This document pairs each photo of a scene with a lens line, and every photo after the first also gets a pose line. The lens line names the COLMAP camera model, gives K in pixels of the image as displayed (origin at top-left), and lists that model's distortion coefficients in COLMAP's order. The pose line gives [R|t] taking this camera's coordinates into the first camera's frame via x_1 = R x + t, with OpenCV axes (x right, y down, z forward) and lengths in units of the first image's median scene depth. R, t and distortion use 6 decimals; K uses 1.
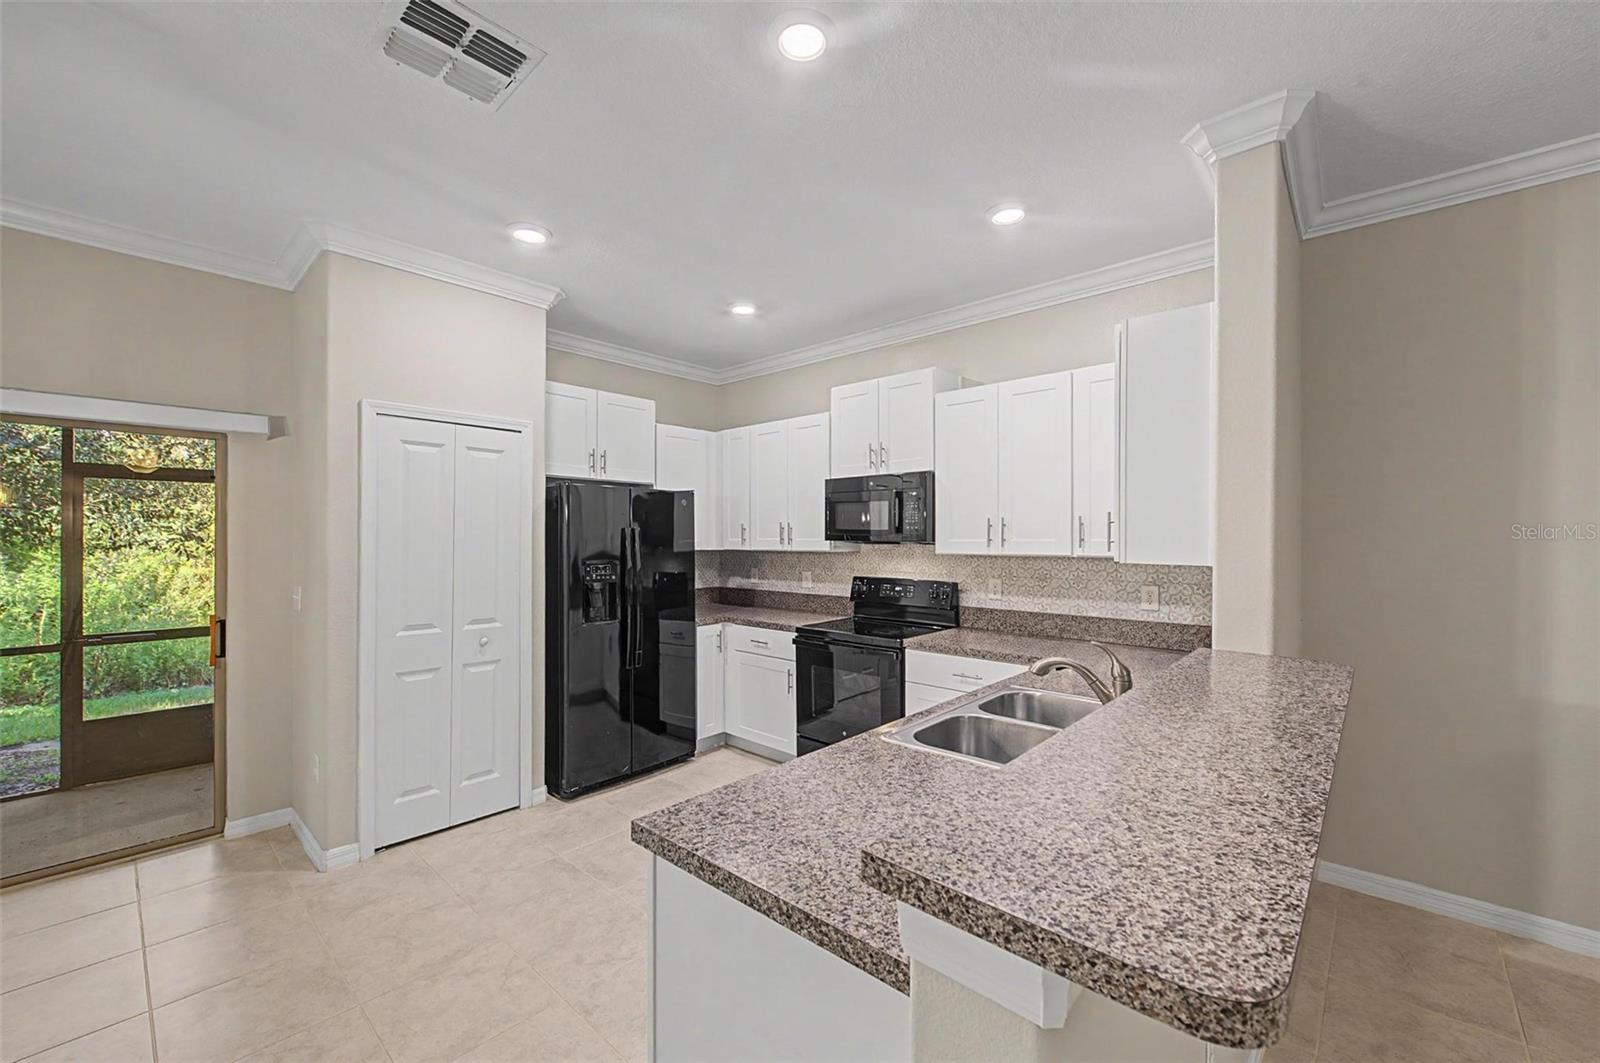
lens RADIAL K [[625.3, 0, 792.2], [0, 625.3, 535.9], [0, 0, 1]] dist [-0.001887, -0.001170]
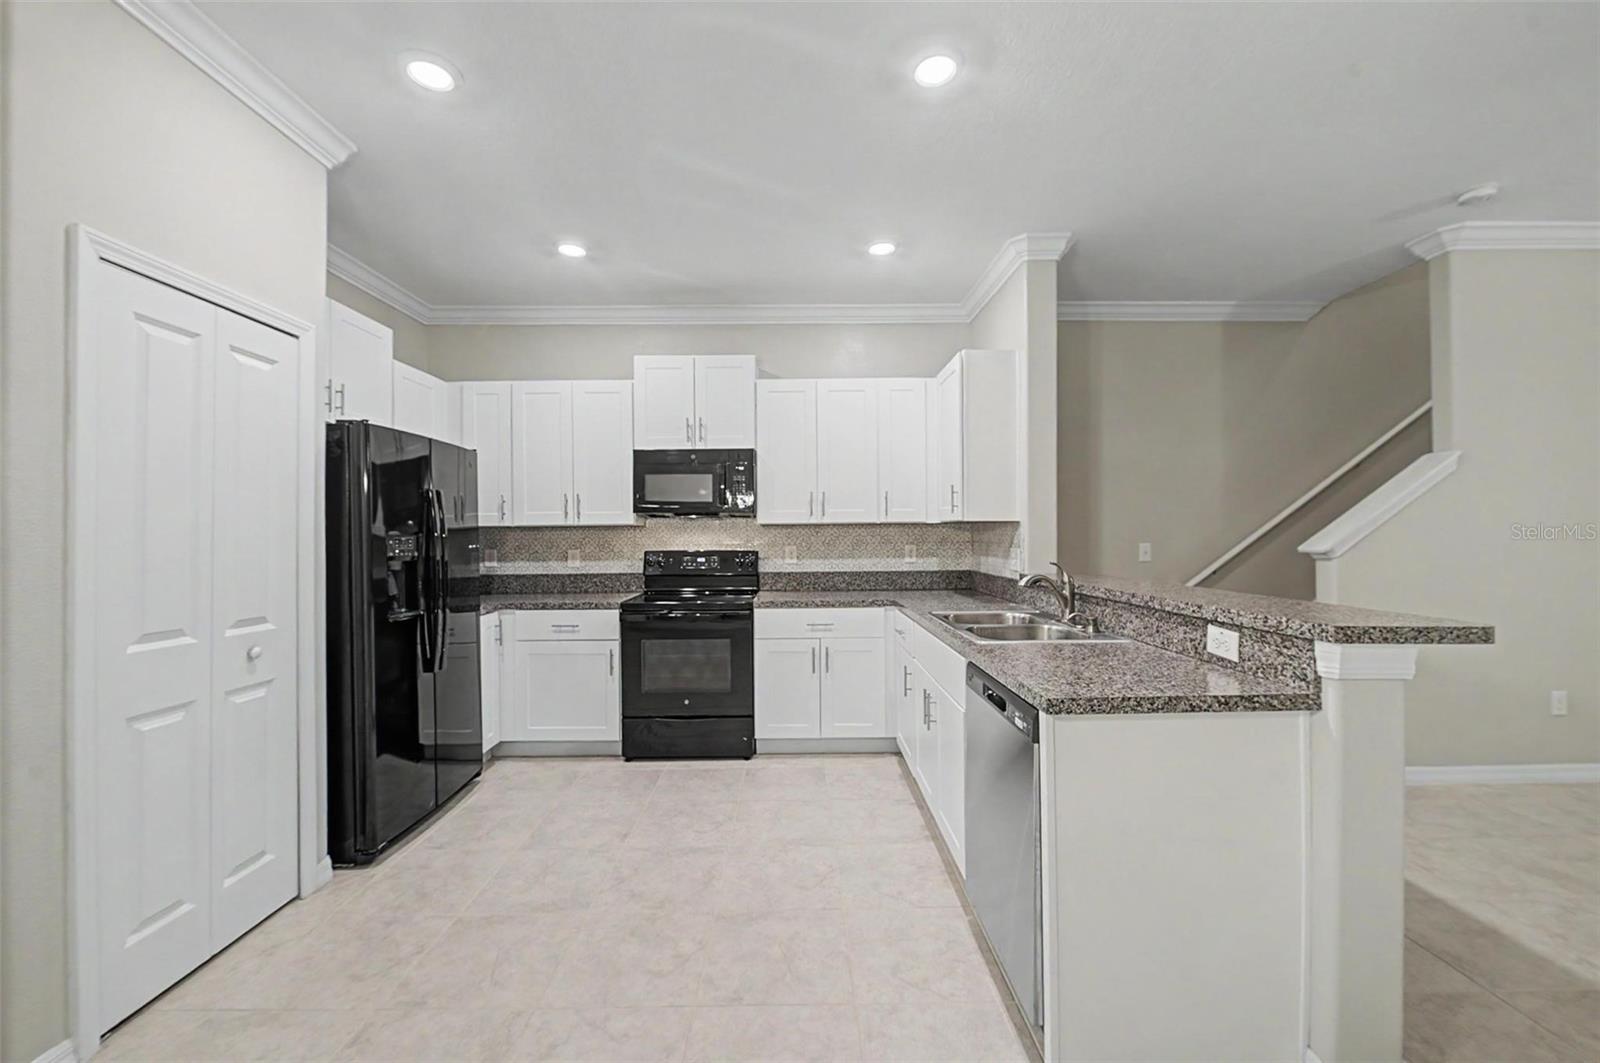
lens RADIAL K [[625.3, 0, 792.9], [0, 625.3, 528.8], [0, 0, 1]] dist [-0.001887, -0.001170]
pose [[0.742454, -0.001390, 0.669896, -0.455788], [0.004681, 0.999984, -0.003113, 0.040571], [-0.669881, 0.005447, 0.742448, 0.135937]]
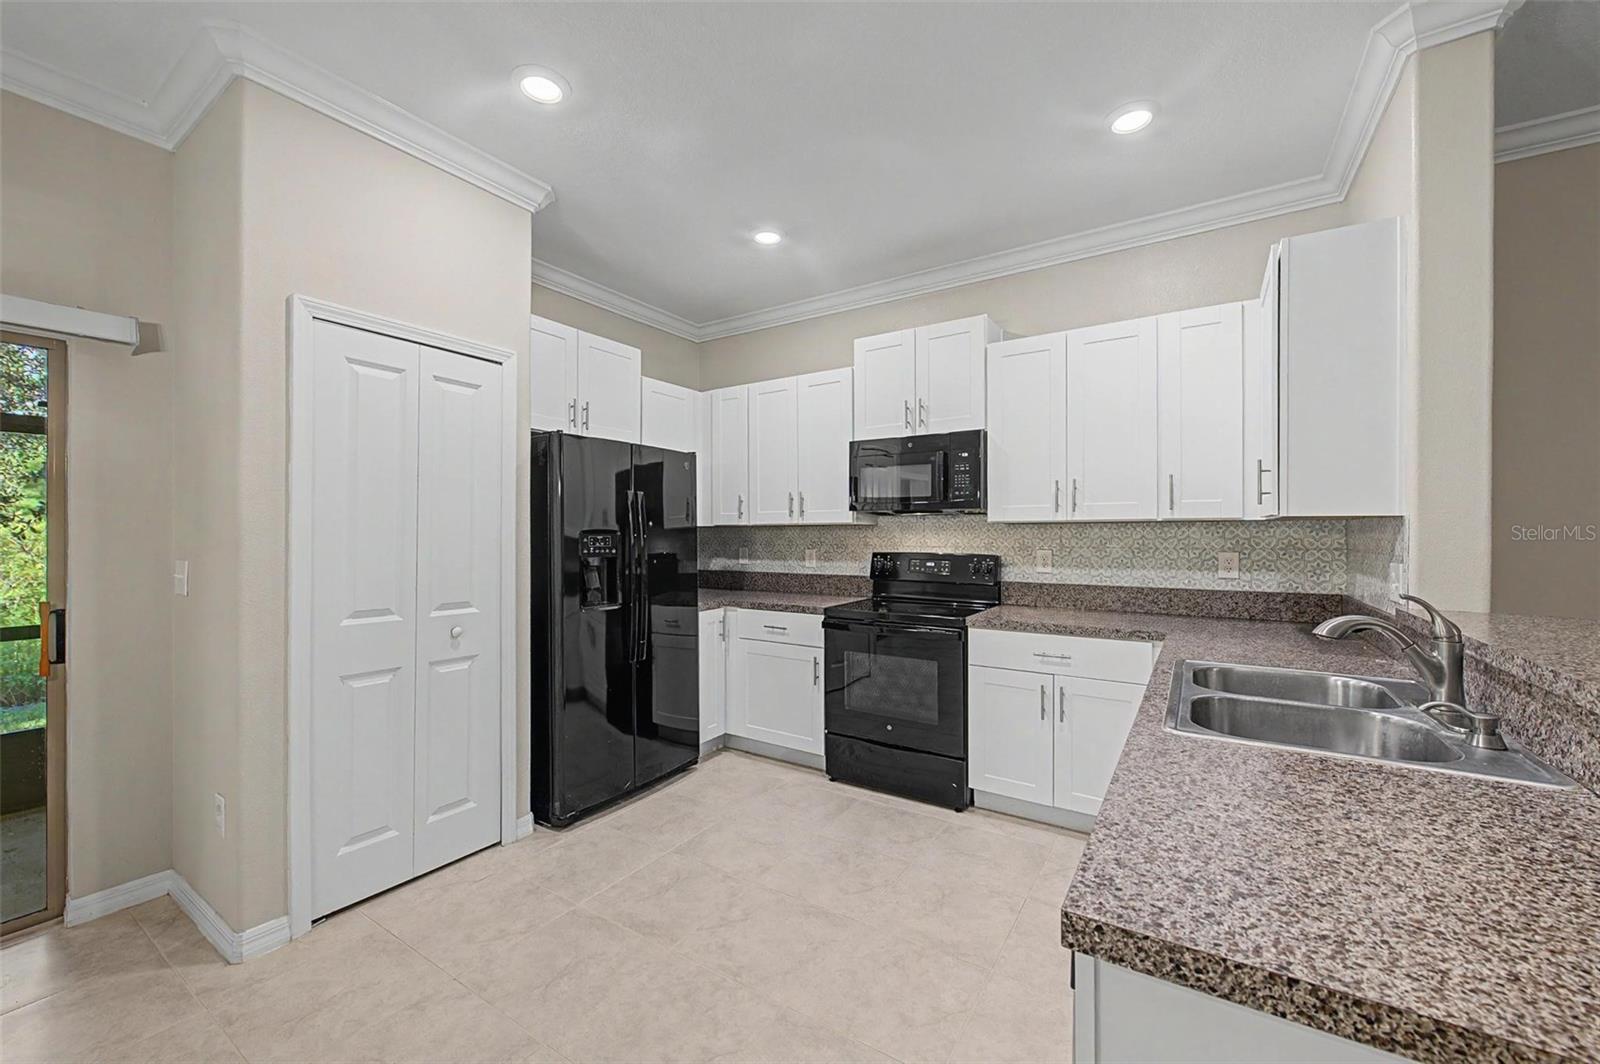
lens RADIAL K [[625.3, 0, 795.1], [0, 625.3, 530.7], [0, 0, 1]] dist [-0.001887, -0.001170]
pose [[0.987494, -0.001204, 0.157653, -0.180636], [0.001105, 0.999999, 0.000716, 0.039414], [-0.157654, -0.000533, 0.987494, 0.157650]]
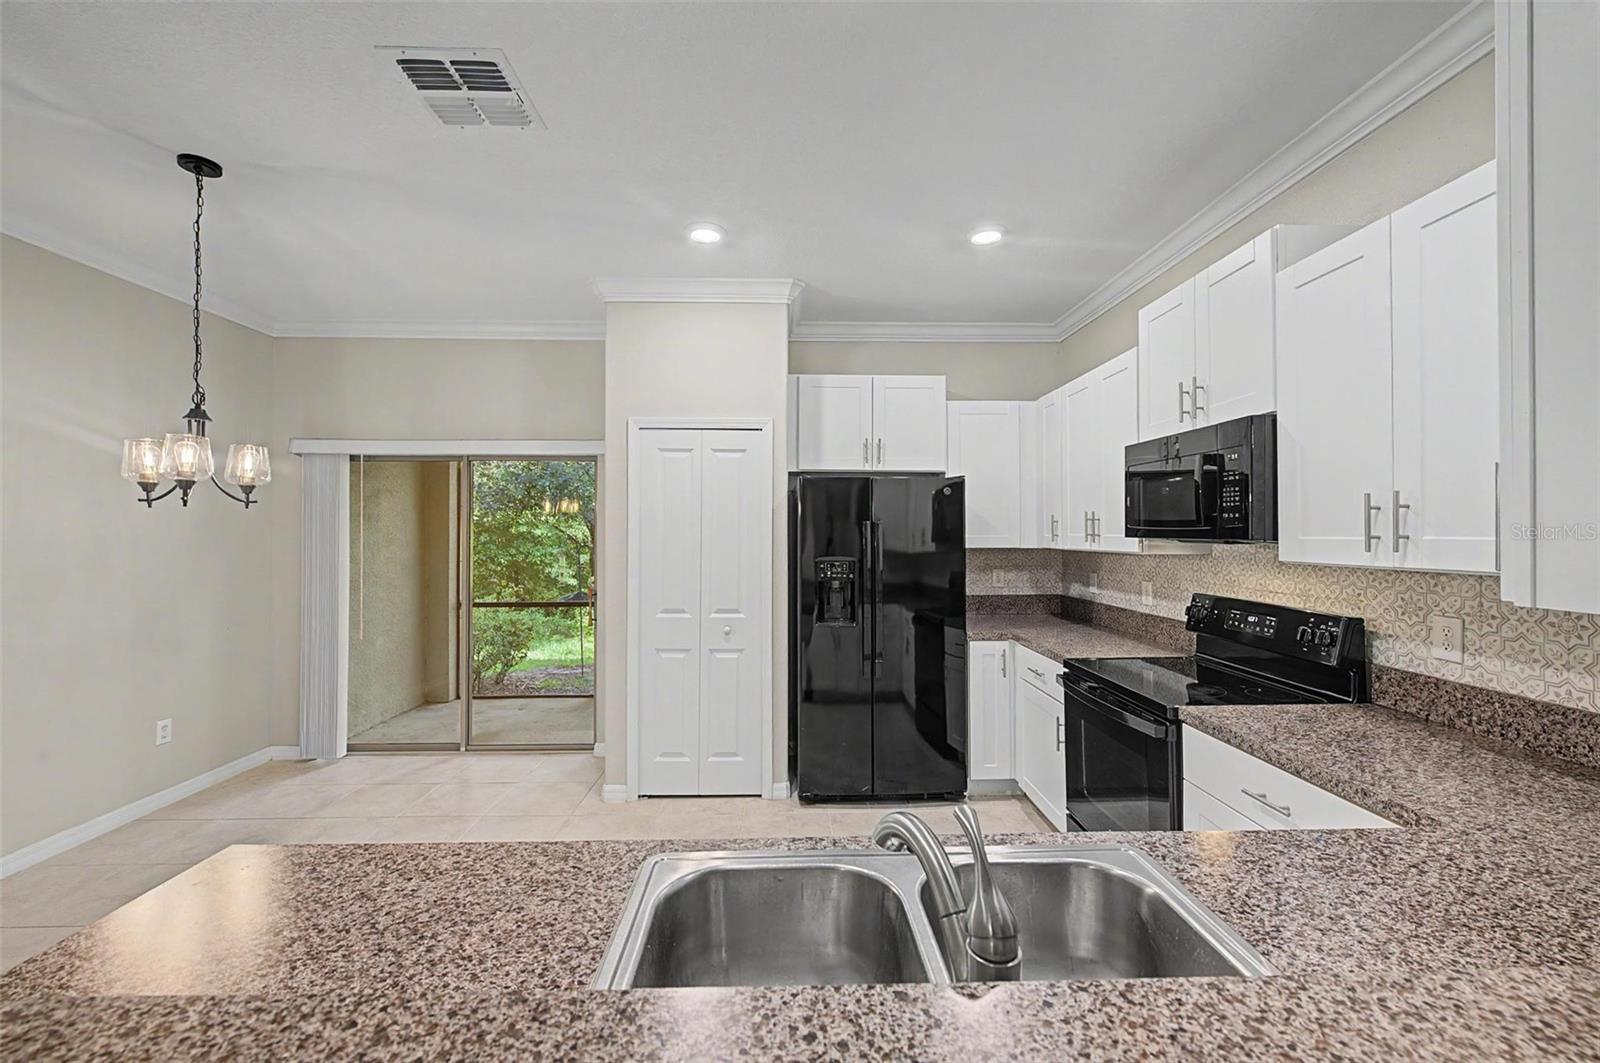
lens RADIAL K [[625.3, 0, 801.6], [0, 625.3, 526.4], [0, 0, 1]] dist [-0.001887, -0.001170]
pose [[0.696013, -0.008724, -0.717976, 0.326017], [0.005177, 0.999961, -0.007131, -0.000908], [0.718010, 0.001246, 0.696031, 0.308739]]
